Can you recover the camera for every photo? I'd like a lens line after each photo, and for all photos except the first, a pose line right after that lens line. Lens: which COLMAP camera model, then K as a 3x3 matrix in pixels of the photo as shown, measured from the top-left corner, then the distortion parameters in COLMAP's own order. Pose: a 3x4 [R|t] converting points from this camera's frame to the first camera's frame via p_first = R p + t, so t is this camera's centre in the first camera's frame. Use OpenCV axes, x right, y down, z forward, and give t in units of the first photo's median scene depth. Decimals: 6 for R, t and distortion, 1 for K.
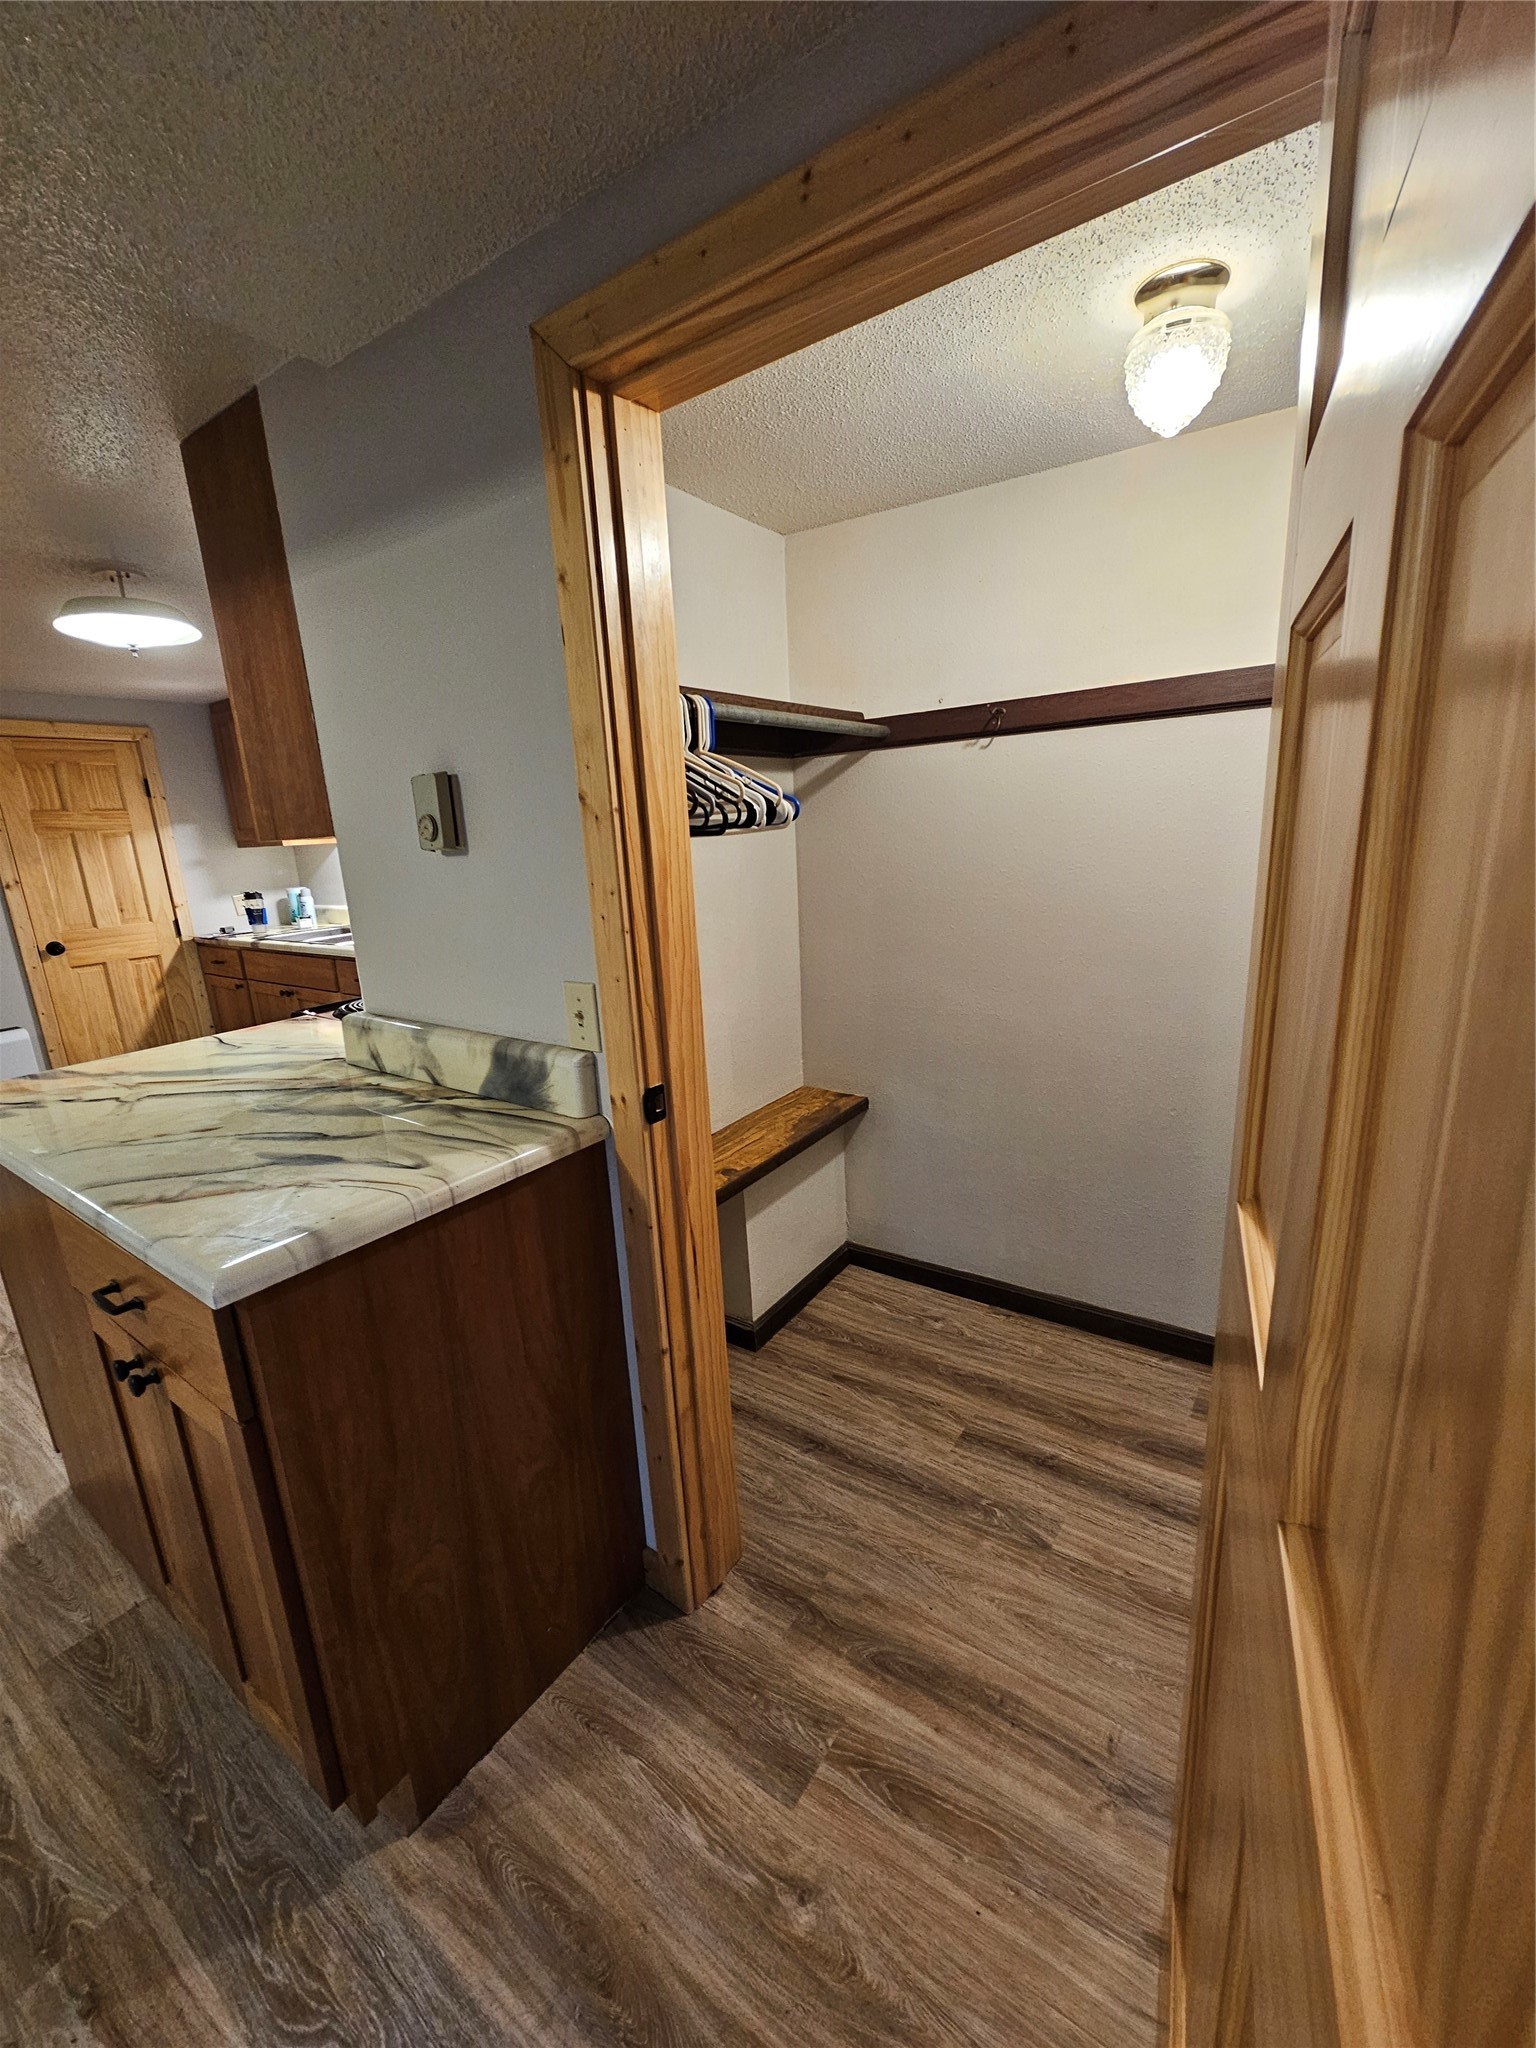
lens RADIAL K [[818.2, 0, 727.6], [0, 818.2, 1049.9], [0, 0, 1]] dist [0.039773, 0.000046]
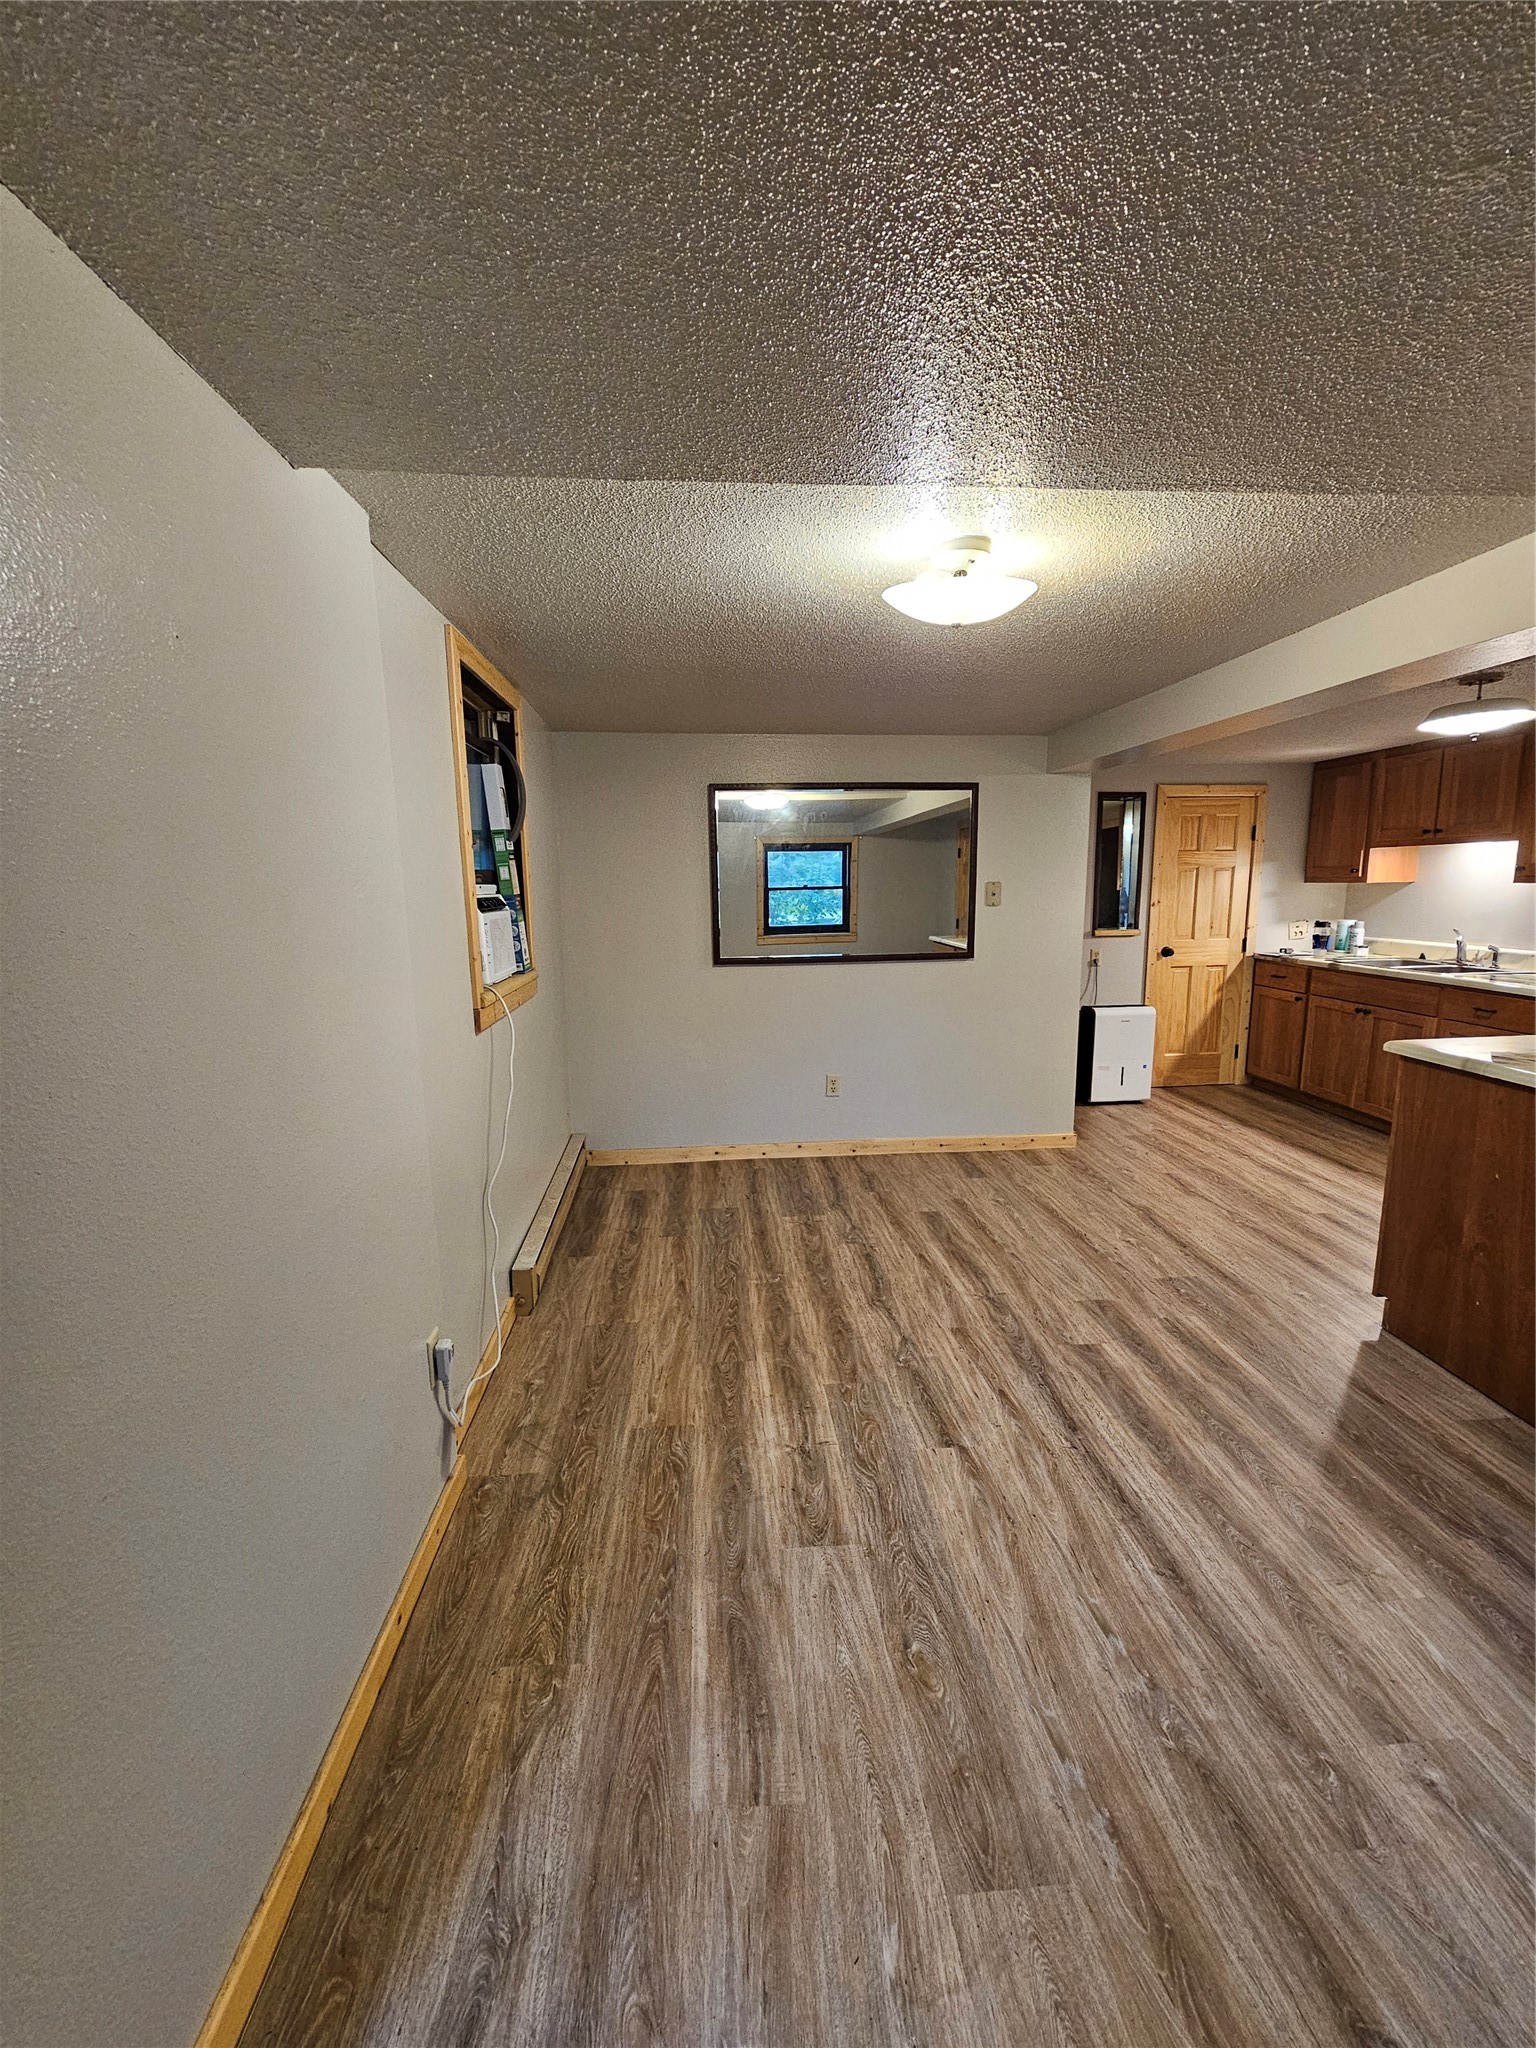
lens RADIAL K [[836.1, 0, 763.5], [0, 836.1, 1033.1], [0, 0, 1]] dist [-0.002101, 0.000098]
pose [[0.660612, 0.181789, -0.728385, -0.217236], [-0.223441, 0.973880, 0.040408, 0.088255], [0.716705, 0.136057, 0.683976, -0.327462]]
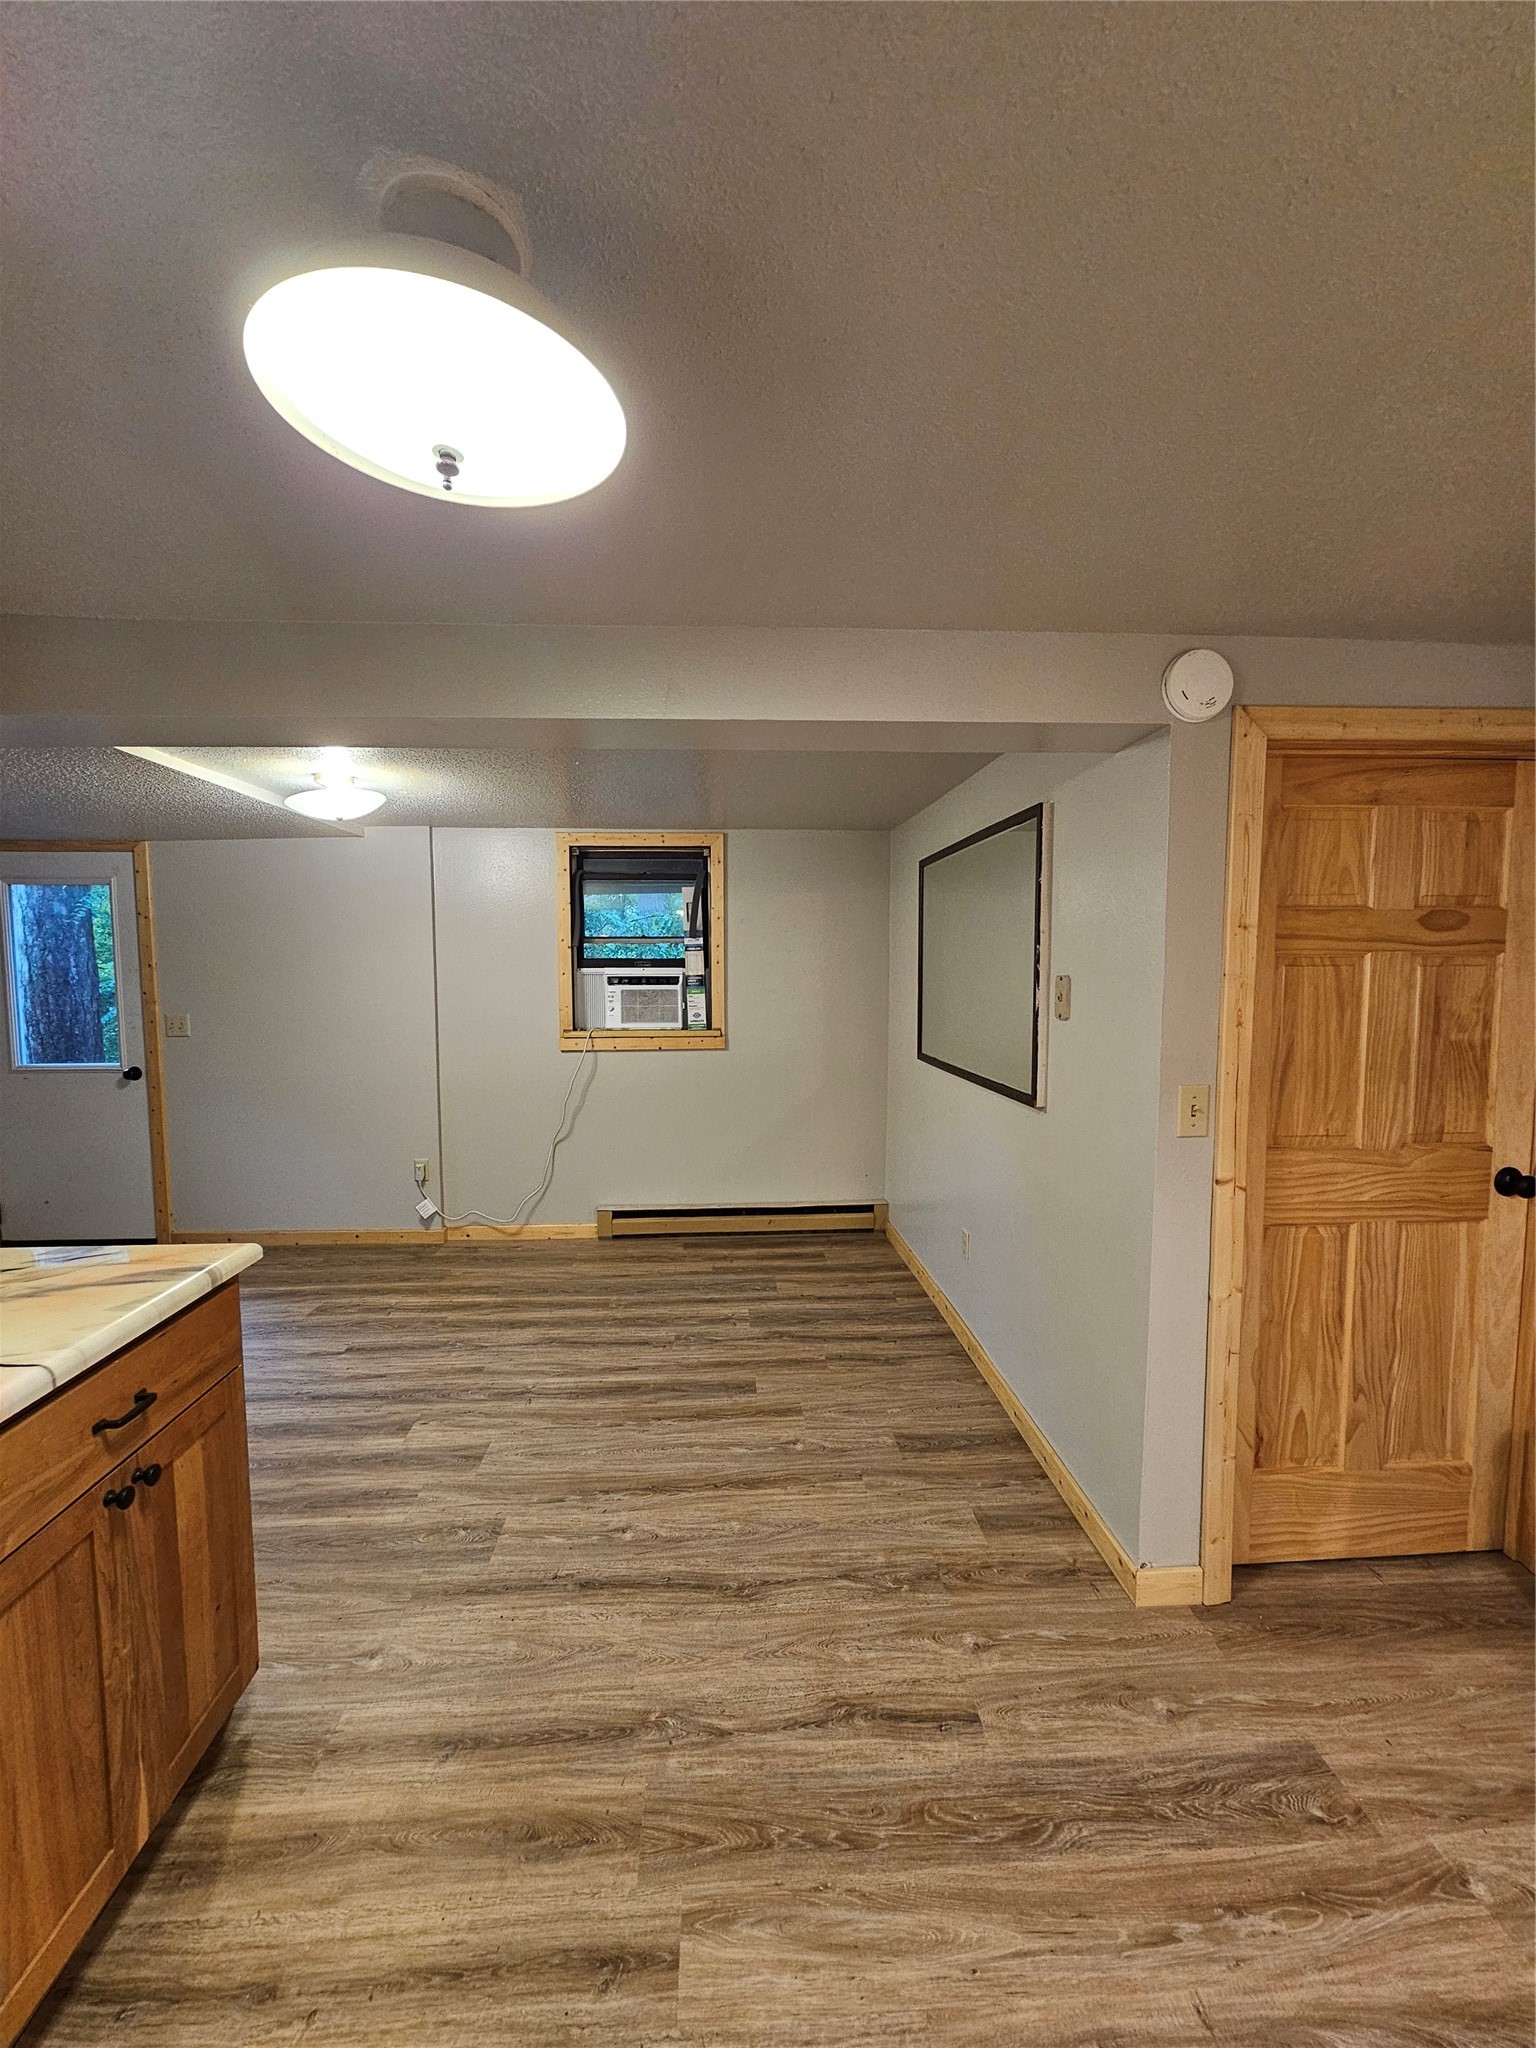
lens RADIAL K [[836.1, 0, 763.5], [0, 836.1, 1033.1], [0, 0, 1]] dist [-0.002101, 0.000098]
pose [[-0.759590, 0.113612, -0.640402, -0.296521], [-0.125328, 0.940605, 0.315523, -0.199379], [0.638213, 0.319929, -0.700236, 0.721392]]
